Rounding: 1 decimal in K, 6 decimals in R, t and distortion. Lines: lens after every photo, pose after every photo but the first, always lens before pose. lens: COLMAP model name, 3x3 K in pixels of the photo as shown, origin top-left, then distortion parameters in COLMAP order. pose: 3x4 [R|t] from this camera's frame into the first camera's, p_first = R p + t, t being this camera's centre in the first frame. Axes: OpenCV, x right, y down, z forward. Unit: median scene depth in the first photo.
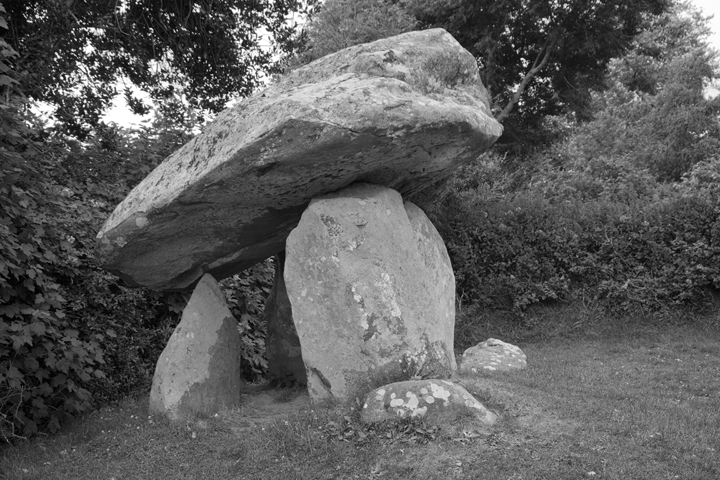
lens RADIAL K [[803.3, 0, 360.0], [0, 803.3, 240.0], [0, 0, 1]] dist [0.061973, 0.004080]
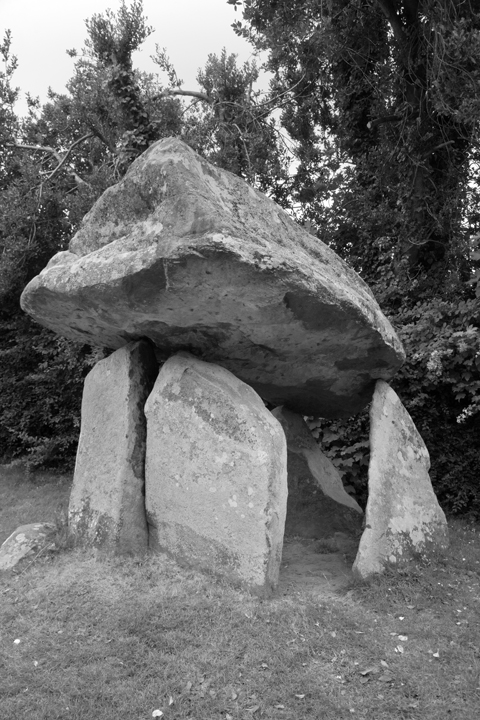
lens RADIAL K [[679.4, 0, 240.5], [0, 679.4, 367.1], [0, 0, 1]] dist [-0.015112, 0.033106]
pose [[-0.212880, 0.078949, -0.973883, 0.860500], [0.063796, 0.995726, 0.066775, -0.091204], [0.974993, -0.047914, -0.217007, 1.389686]]
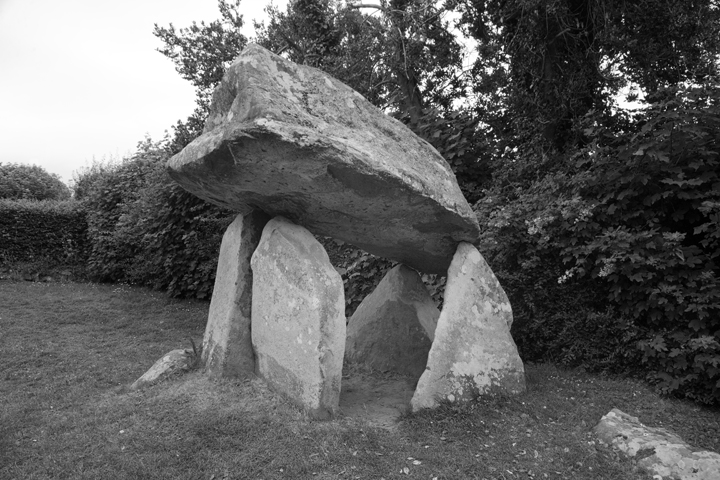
lens RADIAL K [[570.8, 0, 360.0], [0, 570.8, 240.0], [0, 0, 1]] dist [-0.086502, 0.094609]
pose [[-0.449322, 0.081872, -0.889610, 0.772985], [0.069269, 0.995987, 0.056676, -0.063185], [0.890680, -0.036157, -0.453190, 1.638731]]
